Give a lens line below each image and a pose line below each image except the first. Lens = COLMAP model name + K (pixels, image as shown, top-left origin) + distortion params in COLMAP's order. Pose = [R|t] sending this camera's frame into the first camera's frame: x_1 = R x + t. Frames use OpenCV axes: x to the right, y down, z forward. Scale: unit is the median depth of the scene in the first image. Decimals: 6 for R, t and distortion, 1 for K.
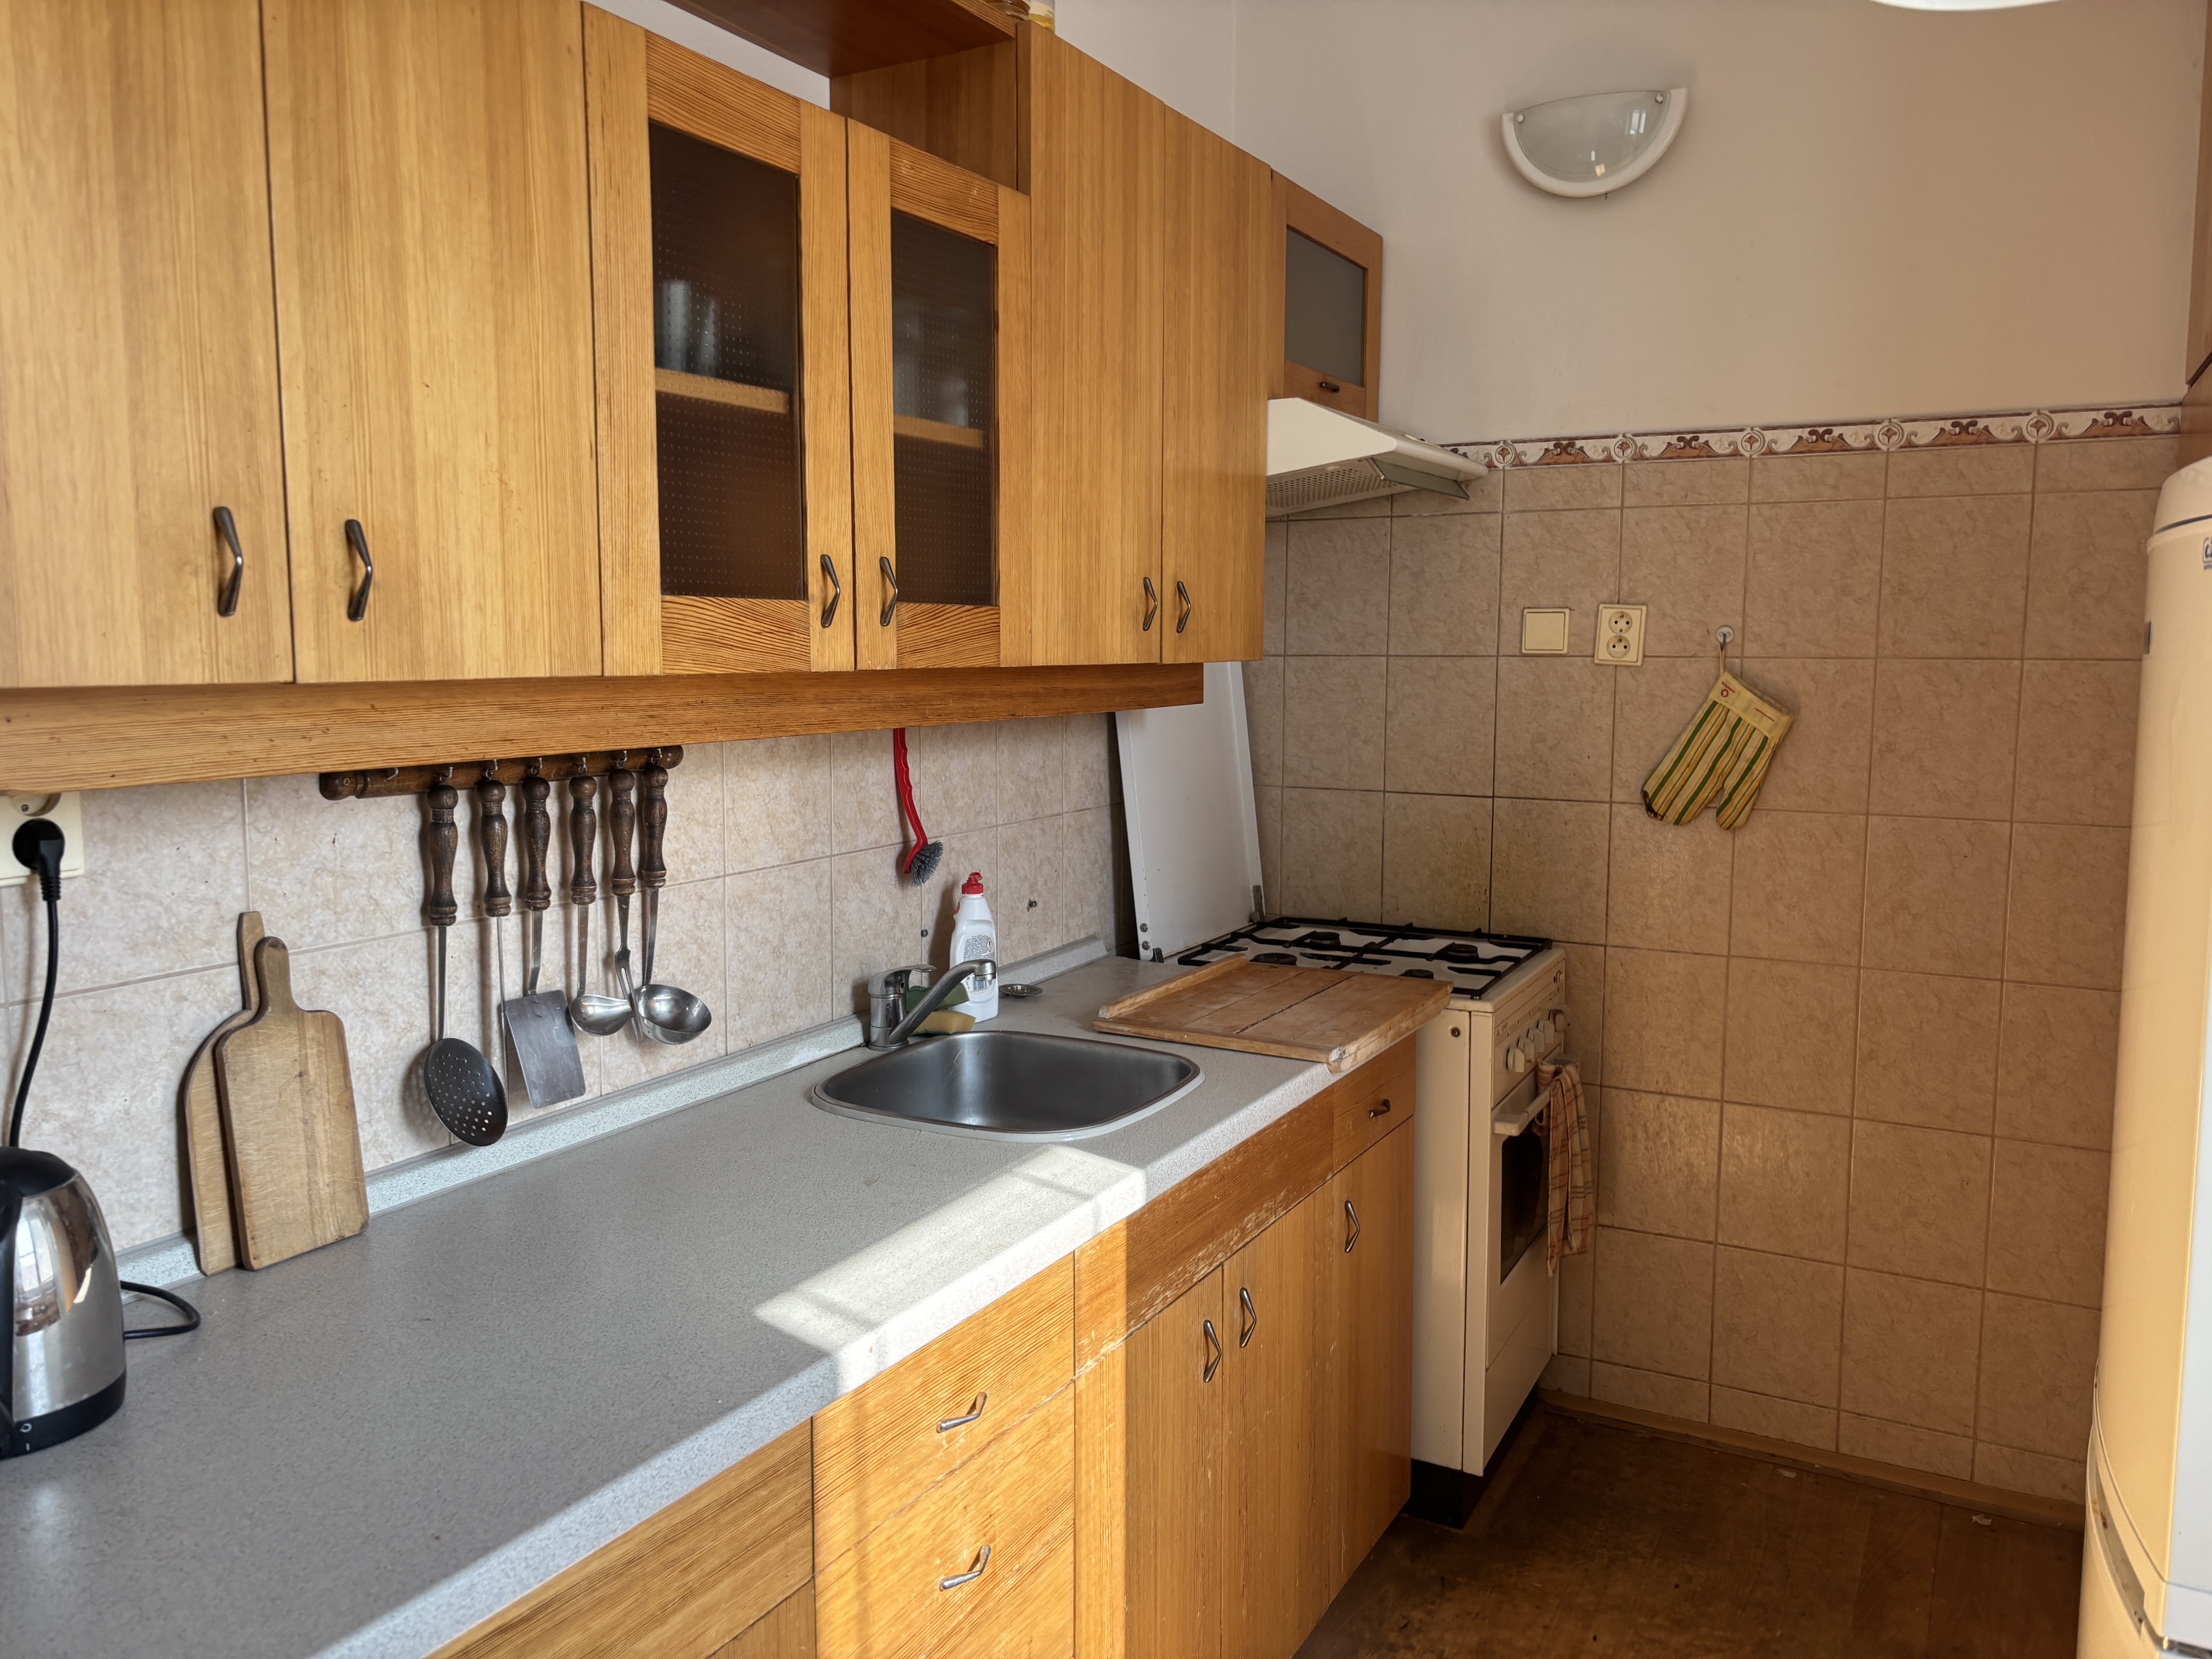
lens RADIAL K [[1655.1, 0, 1088.1], [0, 1655.1, 816.2], [0, 0, 1]] dist [0.060172, -0.080909]
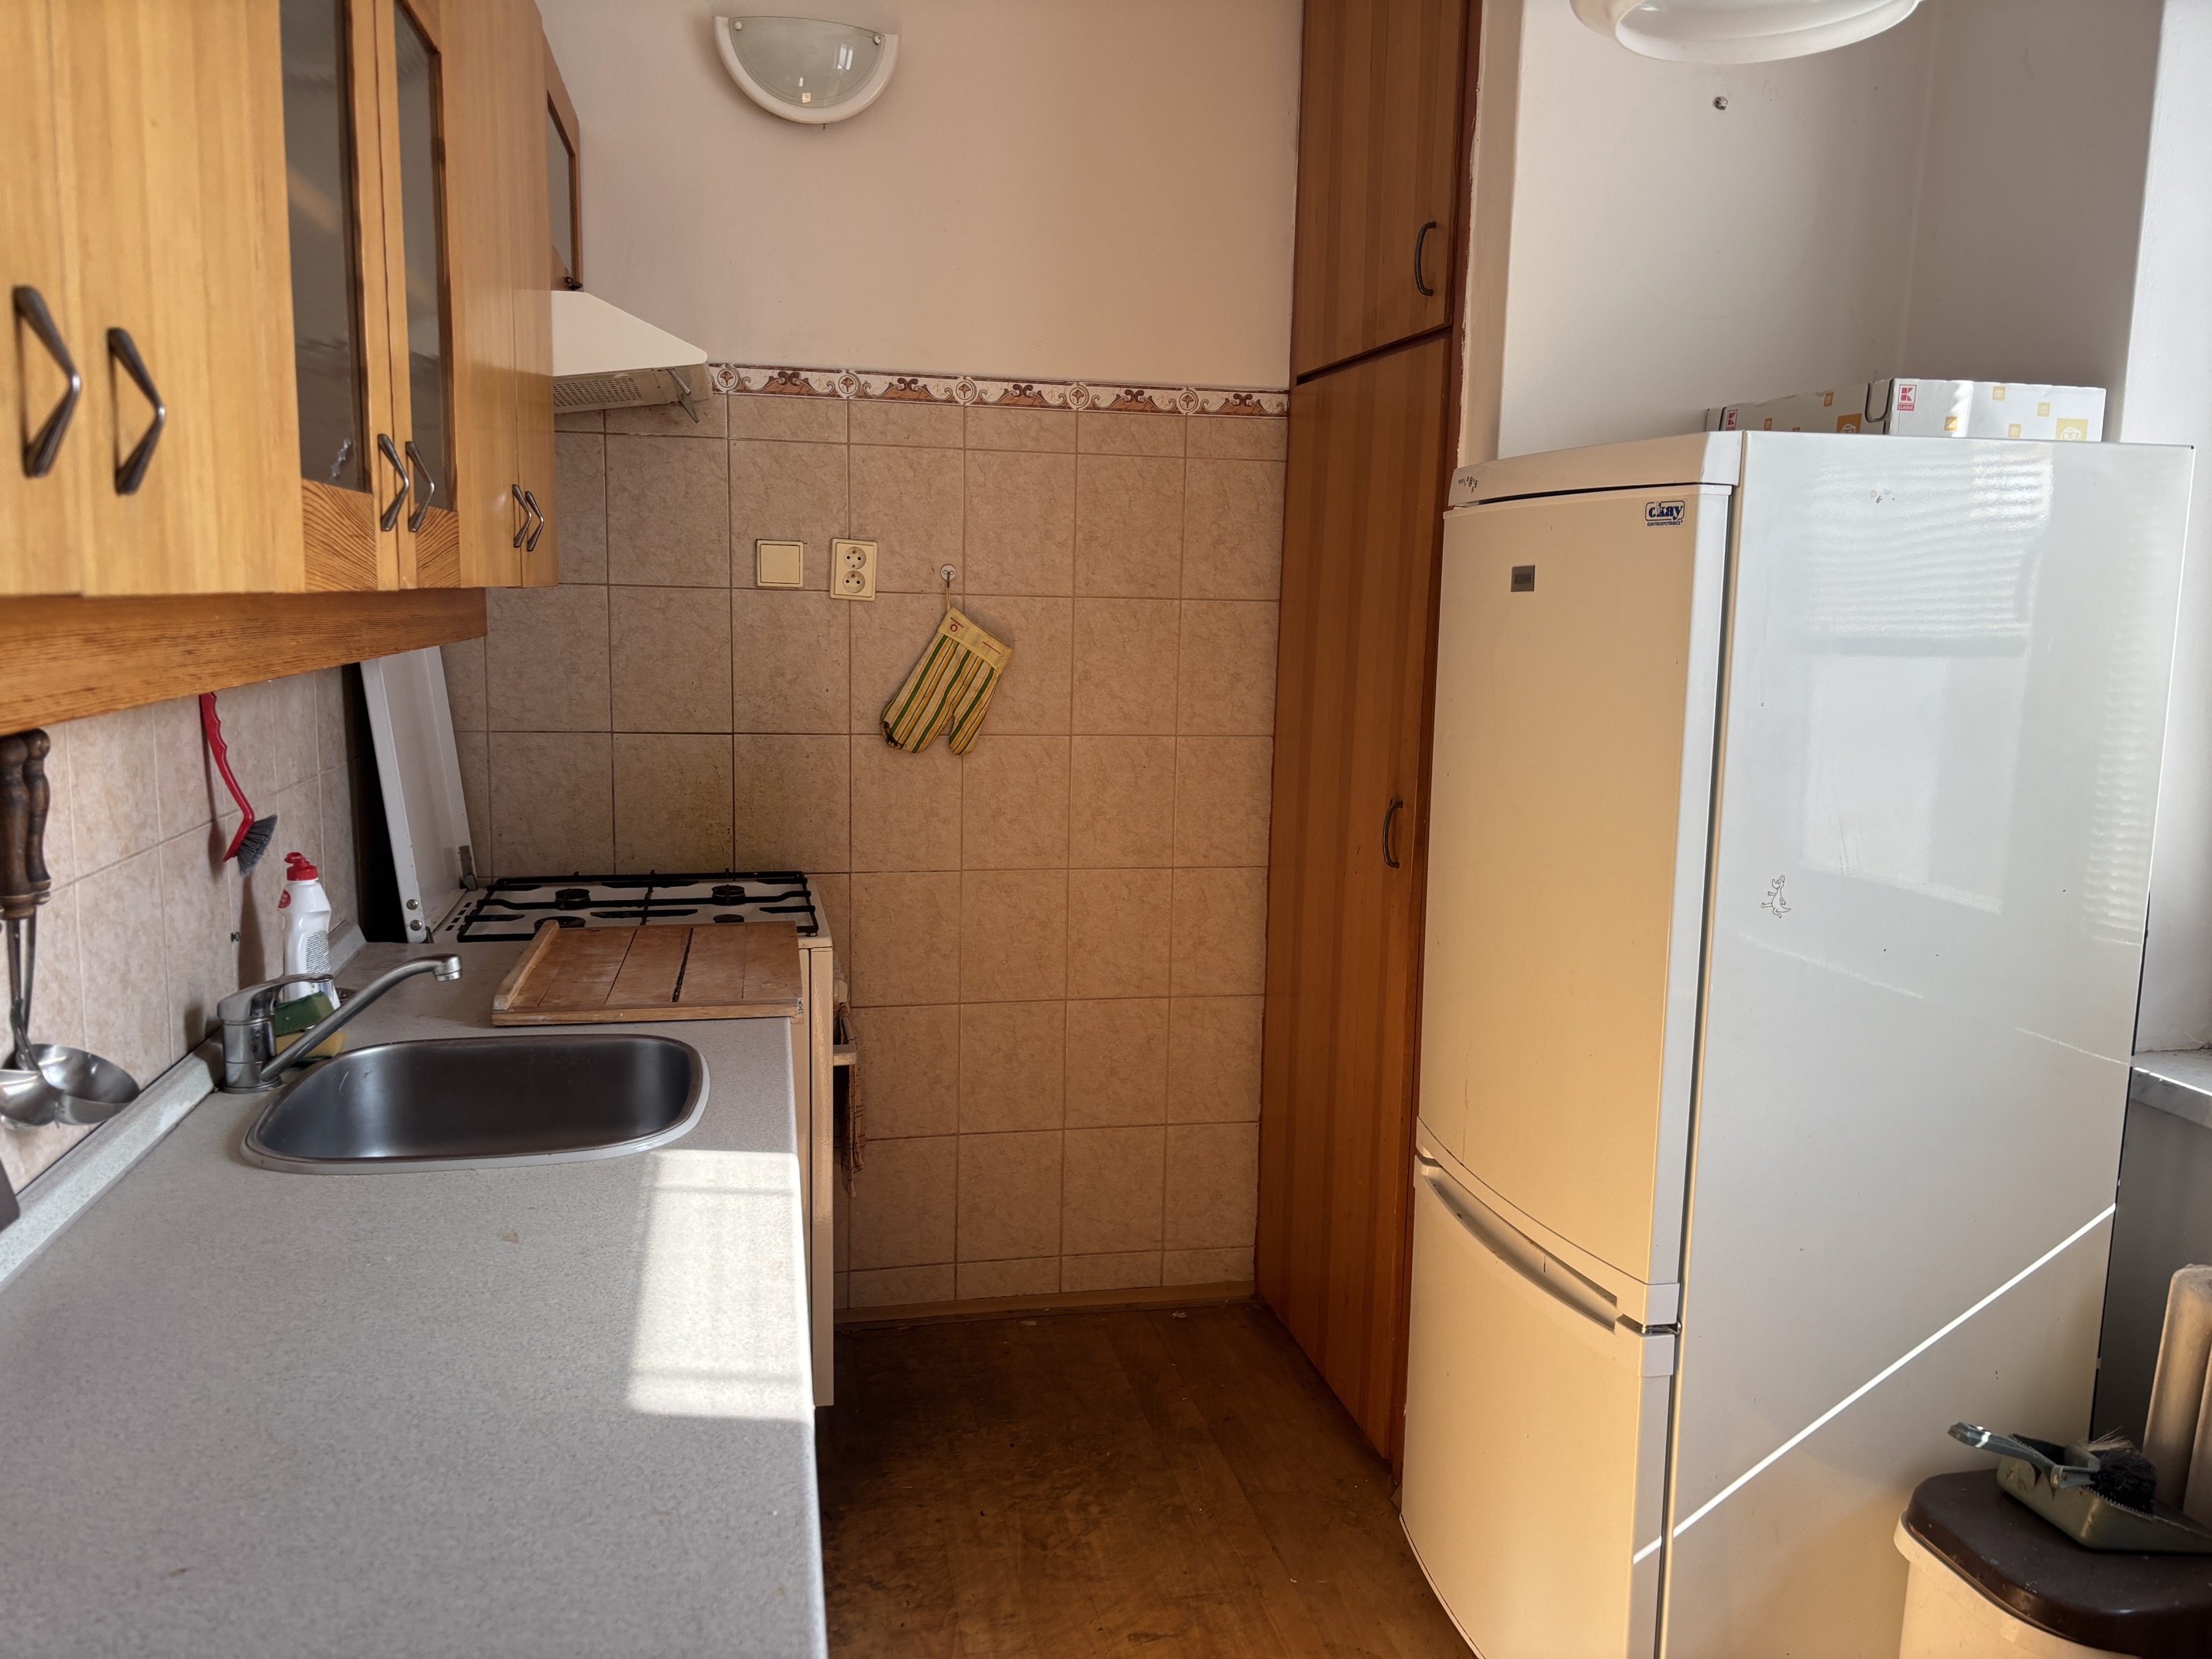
lens RADIAL K [[1655.1, 0, 1107.2], [0, 1655.1, 834.5], [0, 0, 1]] dist [0.060172, -0.080909]
pose [[0.753648, -0.081128, 0.652253, -0.254259], [0.049915, 0.996552, 0.066278, -0.006594], [-0.655381, -0.017393, 0.755099, 0.129313]]
